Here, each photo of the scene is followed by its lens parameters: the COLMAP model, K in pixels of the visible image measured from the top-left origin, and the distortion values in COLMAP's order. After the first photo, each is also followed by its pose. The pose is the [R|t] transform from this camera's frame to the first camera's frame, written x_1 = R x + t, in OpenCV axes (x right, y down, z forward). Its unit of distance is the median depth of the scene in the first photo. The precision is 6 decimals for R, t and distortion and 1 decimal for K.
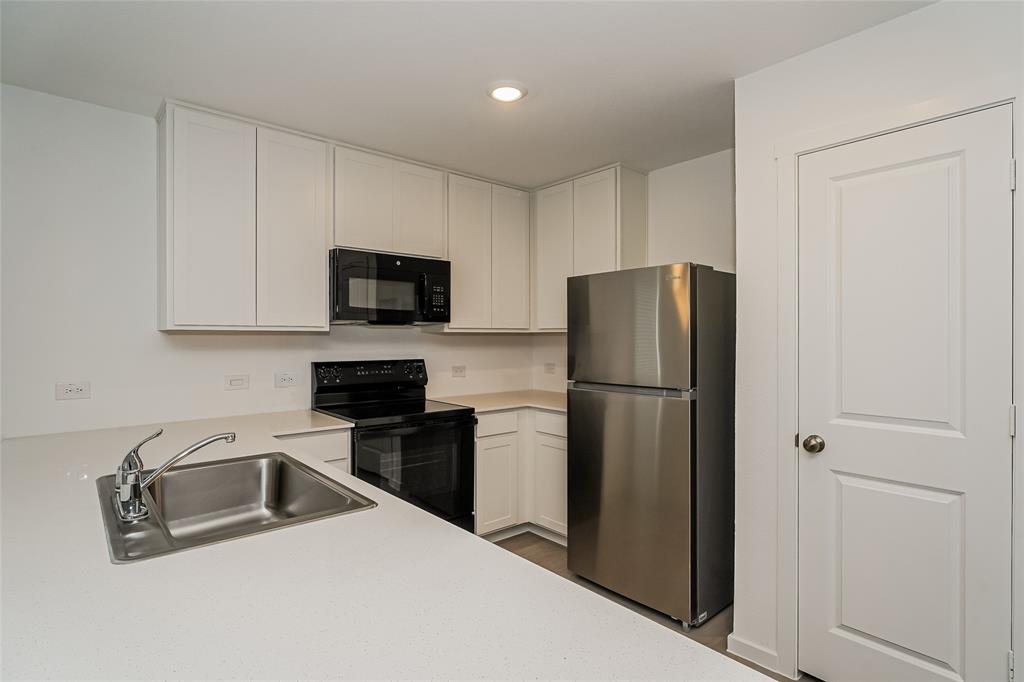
lens RADIAL K [[508.3, 0, 512.0], [0, 508.3, 341.0], [0, 0, 1]] dist [-0.002109, -0.000156]
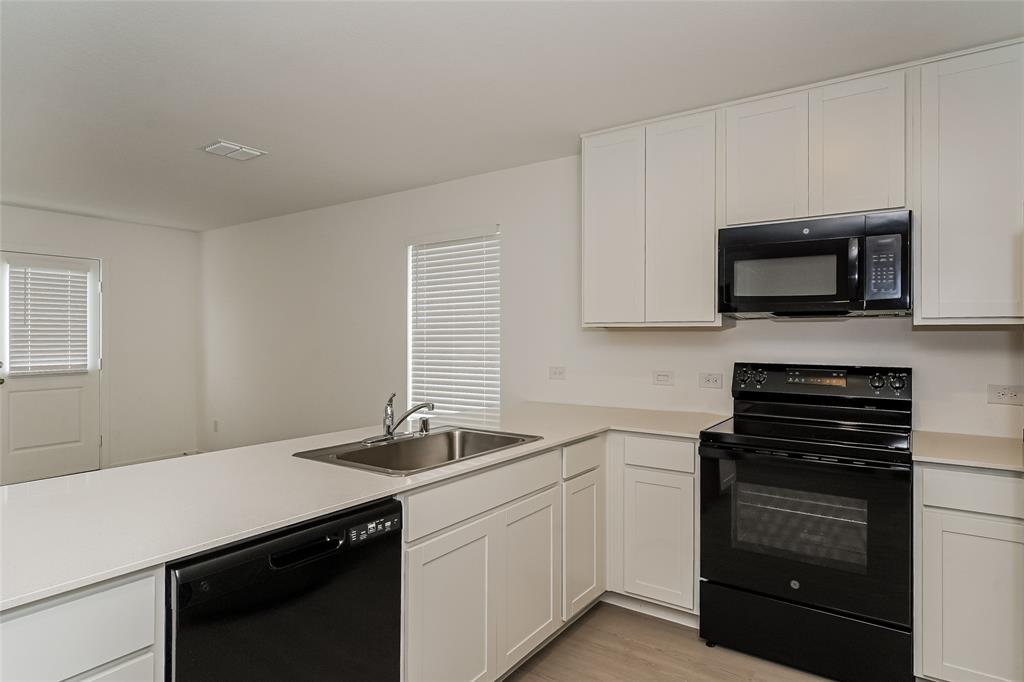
lens RADIAL K [[586.7, 0, 512.0], [0, 586.7, 341.0], [0, 0, 1]] dist [-0.000238, 0.000265]
pose [[0.235236, 0.014196, -0.971835, 0.500580], [-0.006674, 0.999893, 0.012991, -0.005107], [0.971915, 0.003431, 0.235306, 0.404730]]
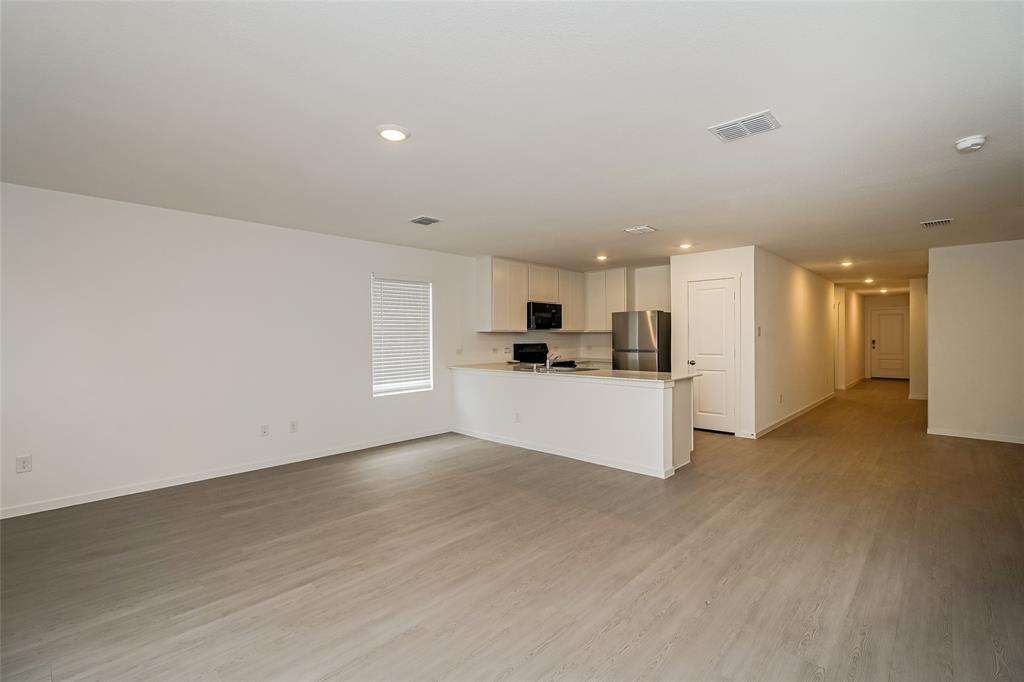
lens RADIAL K [[459.3, 0, 512.0], [0, 459.3, 341.0], [0, 0, 1]] dist [-0.002880, -0.000190]
pose [[0.995232, -0.004265, 0.097439, -0.648498], [0.003995, 0.999988, 0.002964, 0.021137], [-0.097451, -0.002561, 0.995237, -1.377078]]
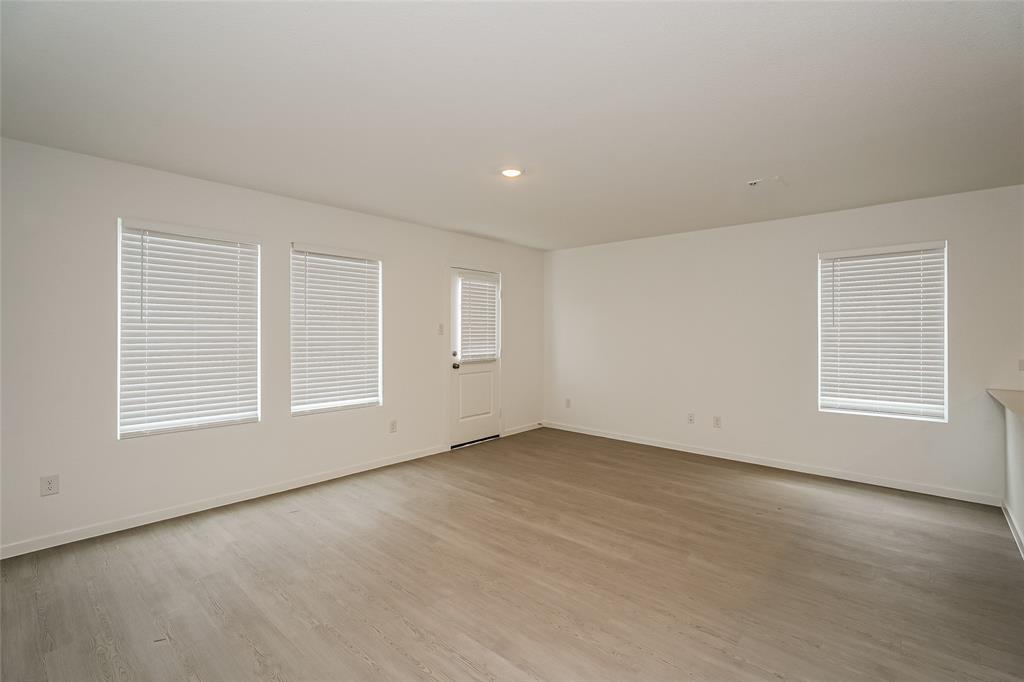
lens RADIAL K [[459.3, 0, 512.0], [0, 459.3, 341.0], [0, 0, 1]] dist [-0.002880, -0.000190]
pose [[0.125398, 0.021477, -0.991874, 0.279767], [-0.010329, 0.999740, 0.020341, 0.008458], [0.992053, 0.007694, 0.125587, -0.629761]]
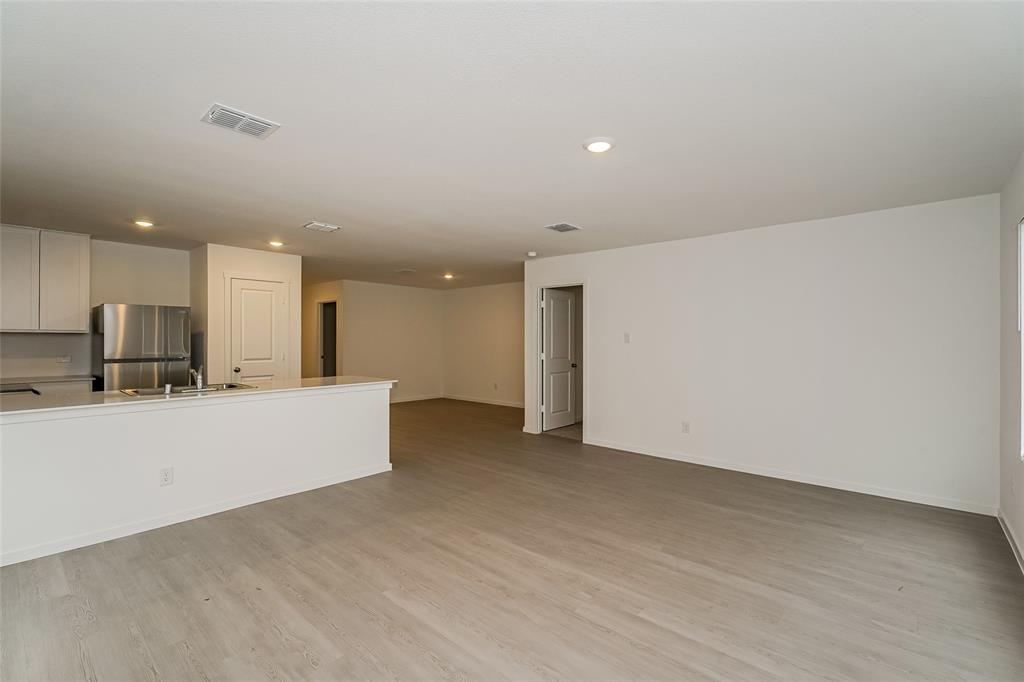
lens RADIAL K [[459.3, 0, 512.0], [0, 459.3, 341.0], [0, 0, 1]] dist [-0.002880, -0.000190]
pose [[-0.141286, -0.003526, 0.989963, -1.646293], [0.003893, 0.999984, 0.004117, 0.009044], [-0.989961, 0.004436, -0.141270, -0.205603]]
